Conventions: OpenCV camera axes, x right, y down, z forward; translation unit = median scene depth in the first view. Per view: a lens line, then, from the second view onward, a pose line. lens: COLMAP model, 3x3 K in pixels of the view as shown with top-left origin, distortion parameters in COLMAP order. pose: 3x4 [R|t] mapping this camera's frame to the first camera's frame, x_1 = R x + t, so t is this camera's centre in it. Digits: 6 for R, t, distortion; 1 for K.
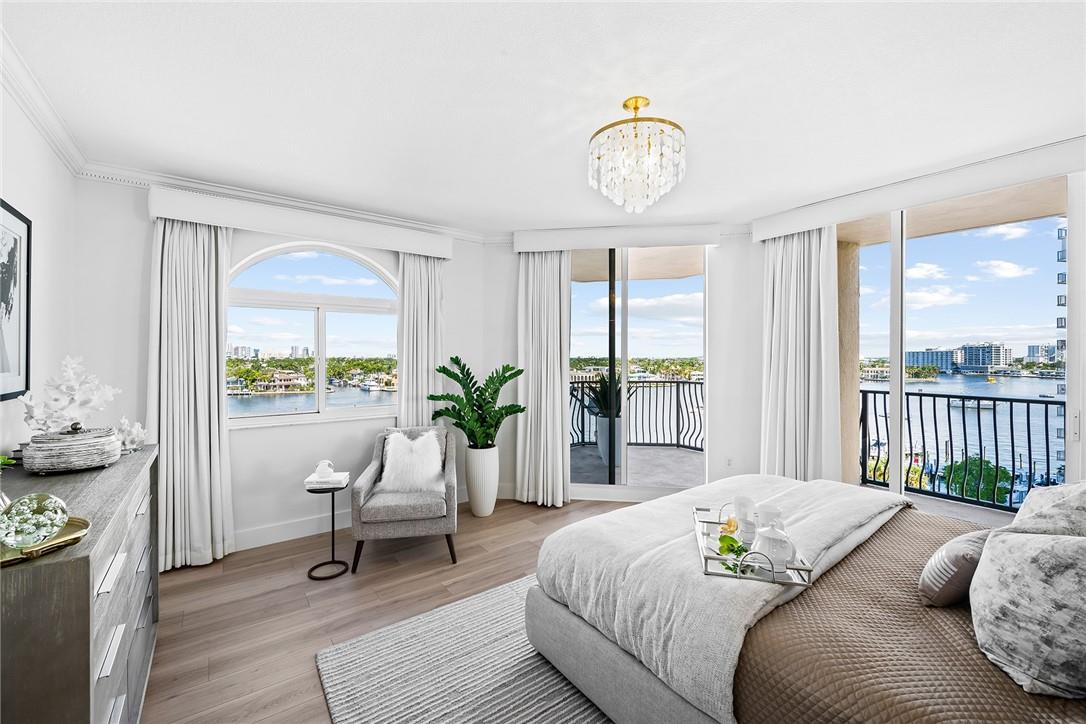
lens RADIAL K [[457.5, 0, 537.9], [0, 457.5, 353.9], [0, 0, 1]] dist [0.004710, -0.003394]
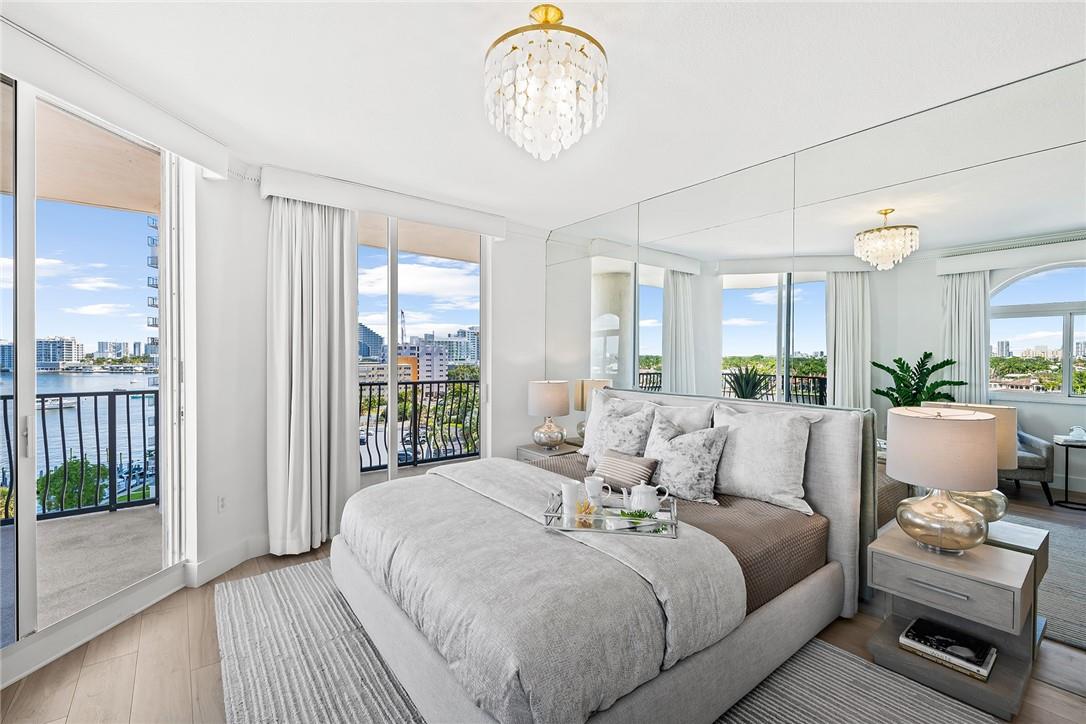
lens RADIAL K [[476.2, 0, 547.8], [0, 476.2, 362.6], [0, 0, 1]] dist [0.002731, -0.001849]
pose [[-0.018892, -0.016781, 0.999681, -0.086230], [-0.011093, 0.999801, 0.016573, 0.003228], [-0.999760, -0.010776, -0.019074, 0.147379]]
